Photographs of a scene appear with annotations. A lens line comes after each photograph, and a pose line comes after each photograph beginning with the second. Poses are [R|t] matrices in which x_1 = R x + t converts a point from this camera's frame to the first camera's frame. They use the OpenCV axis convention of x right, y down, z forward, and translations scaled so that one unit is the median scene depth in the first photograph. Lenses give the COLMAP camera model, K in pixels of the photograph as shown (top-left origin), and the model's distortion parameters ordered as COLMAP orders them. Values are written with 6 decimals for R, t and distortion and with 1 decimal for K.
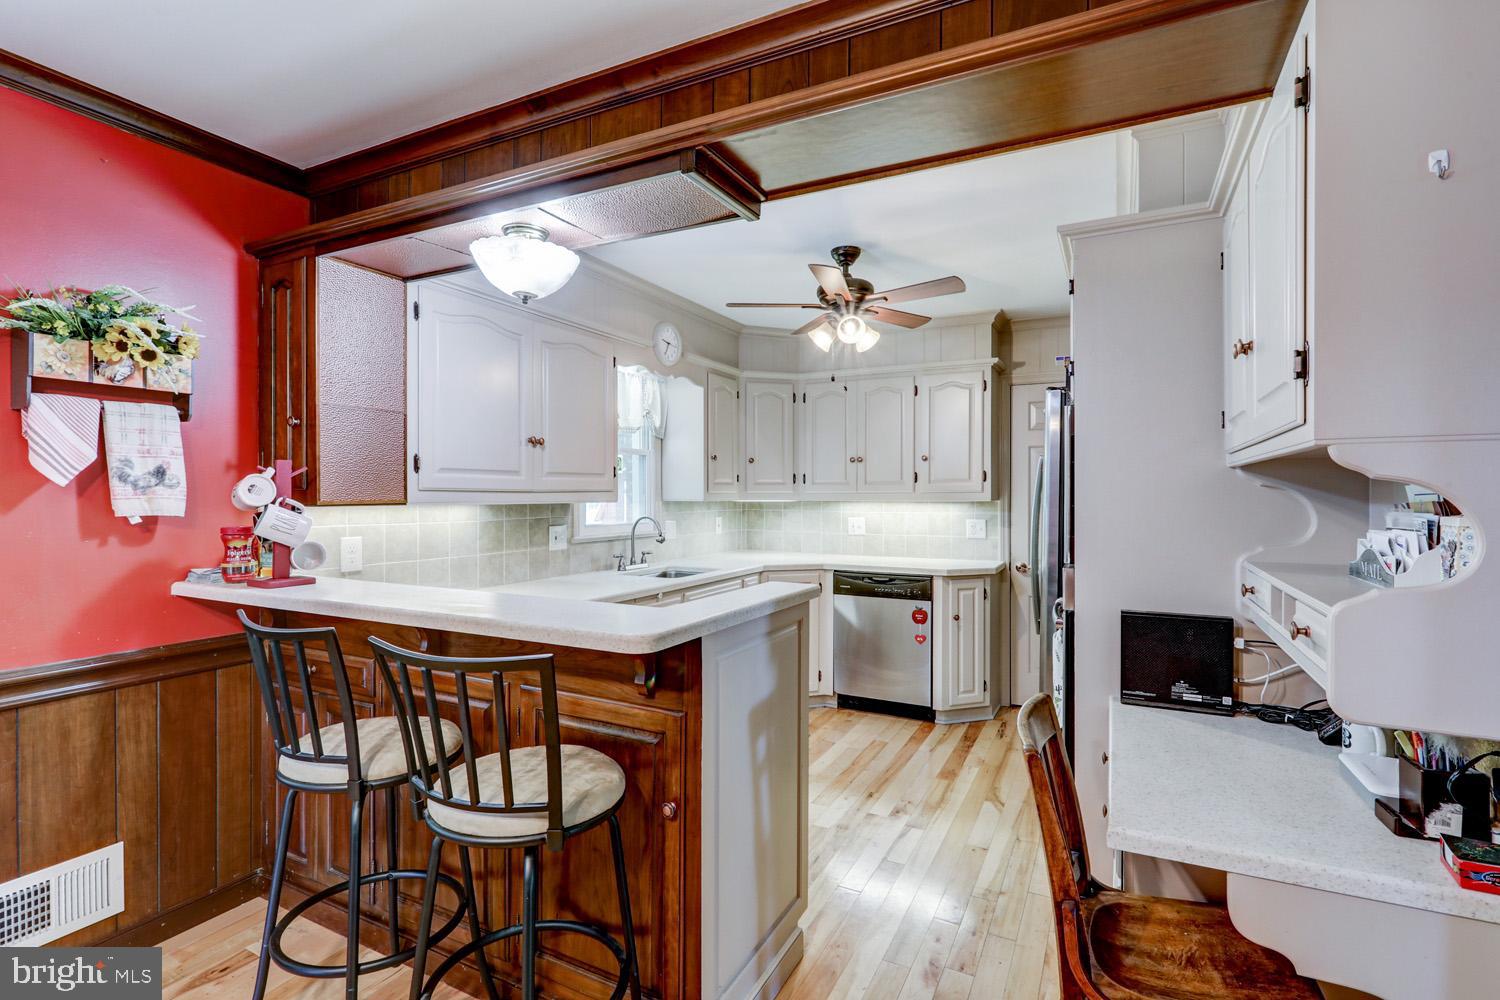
lens RADIAL K [[717.1, 0, 743.0], [0, 717.1, 497.0], [0, 0, 1]] dist [0.004480, 0.000952]
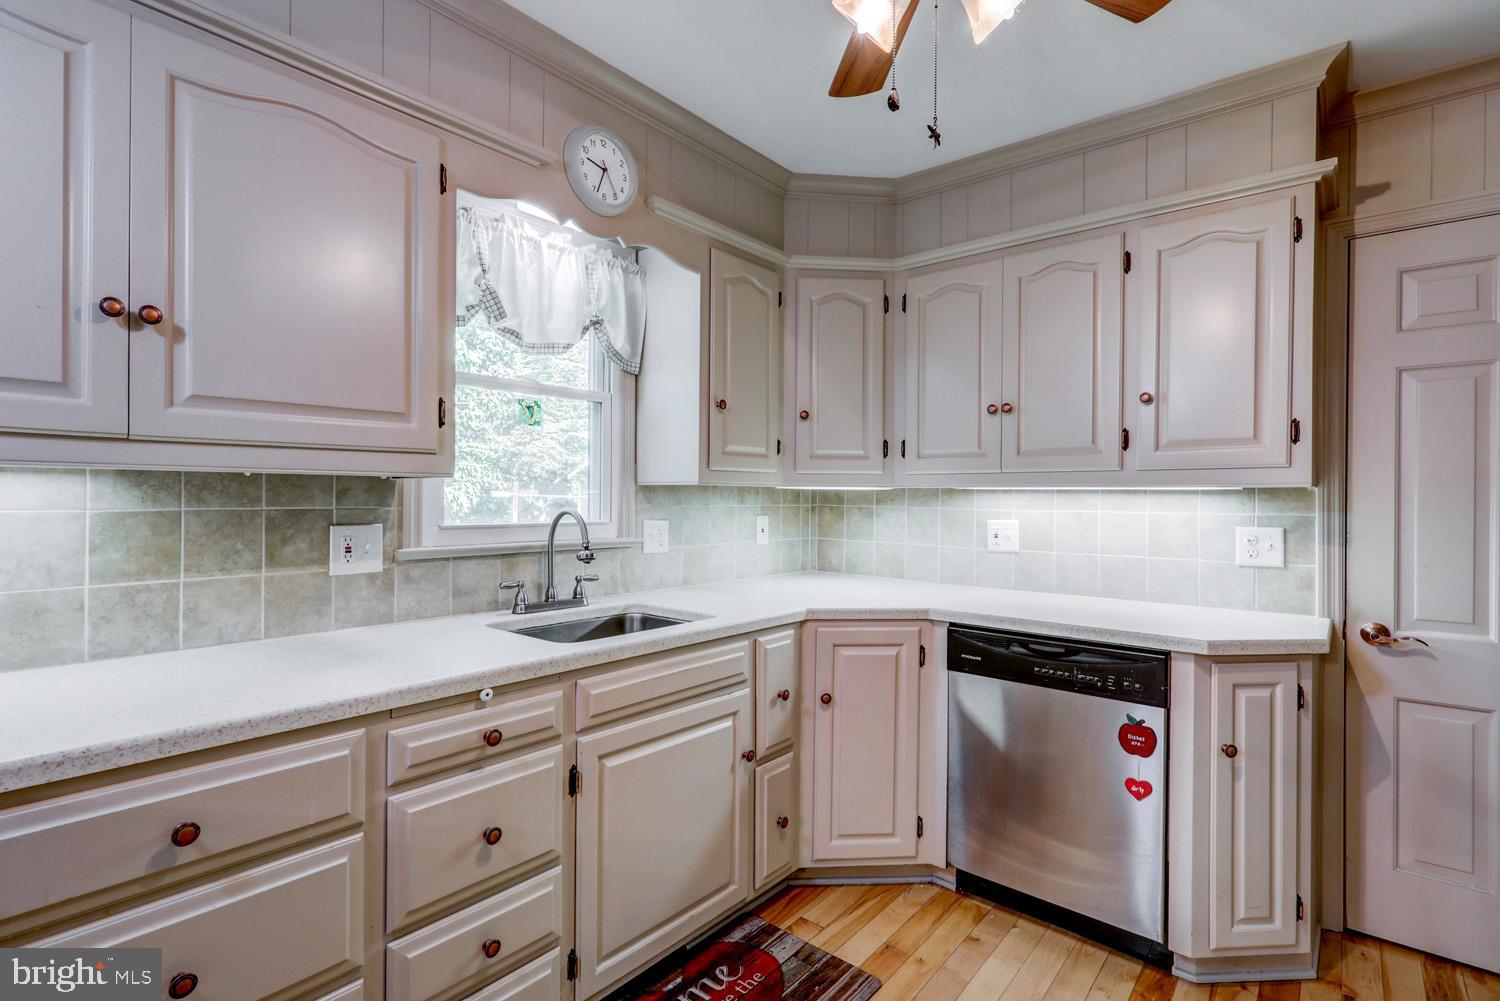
lens RADIAL K [[717.1, 0, 755.8], [0, 717.1, 496.8], [0, 0, 1]] dist [0.004480, 0.000952]
pose [[0.978225, 0.007924, -0.207396, 0.103210], [-0.009005, 0.999950, -0.004267, 0.017653], [0.207352, 0.006042, 0.978248, 0.503430]]
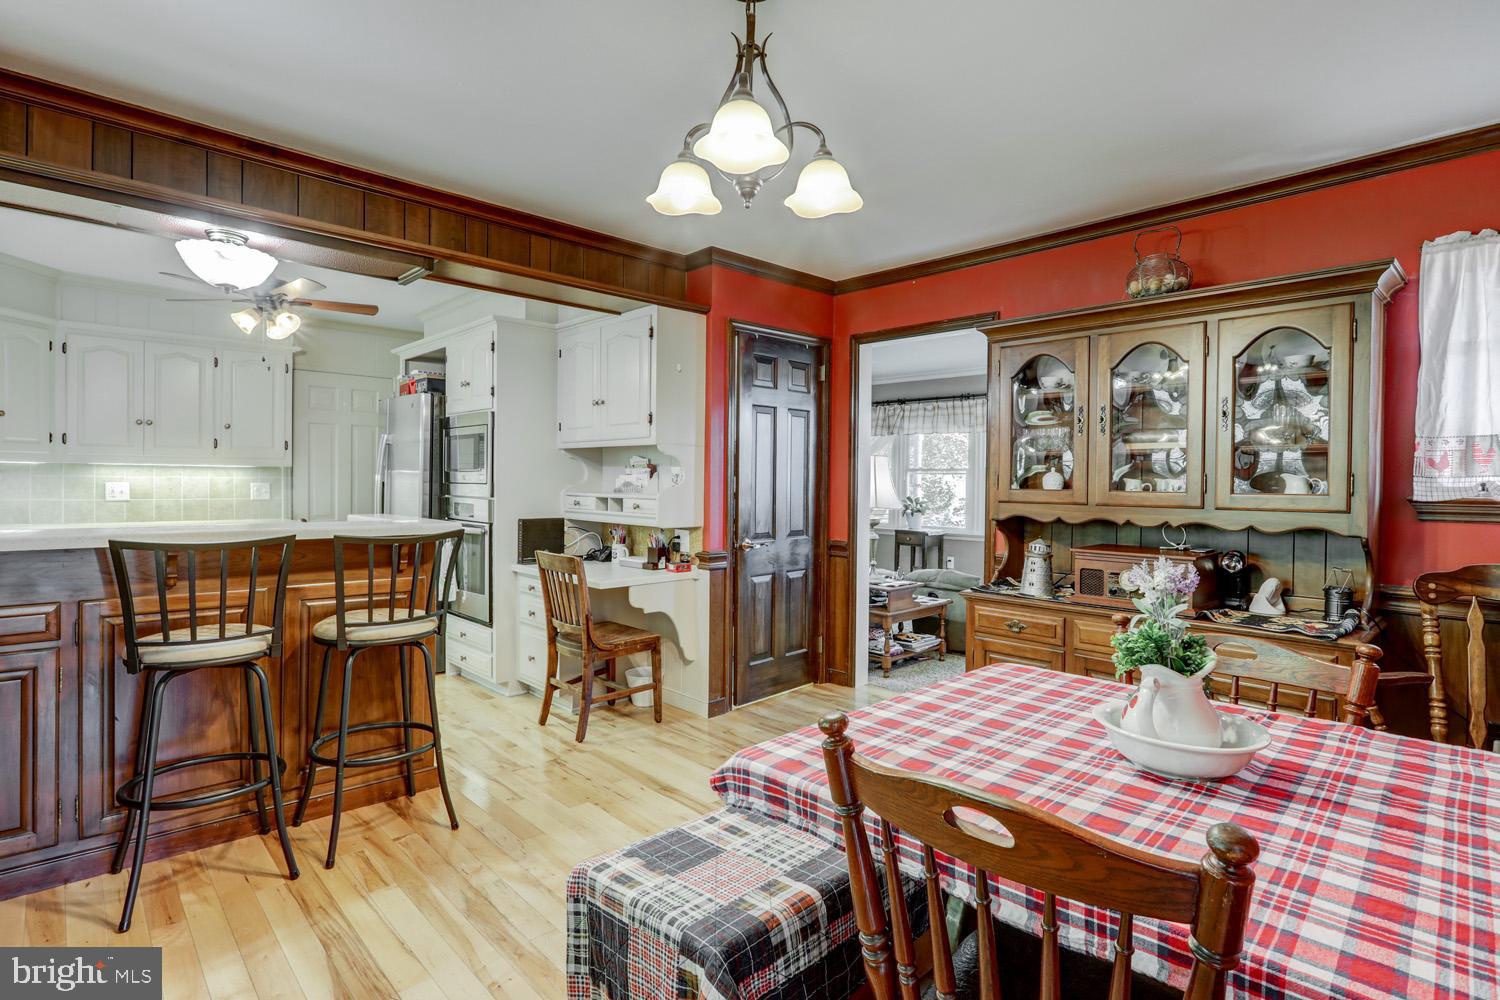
lens RADIAL K [[778.0, 0, 751.3], [0, 778.0, 490.1], [0, 0, 1]] dist [0.002450, 0.000375]
pose [[0.333639, -0.010329, 0.942644, -0.633683], [-0.007627, 0.999878, 0.013656, 0.021866], [-0.942670, -0.011745, 0.333519, -0.154007]]
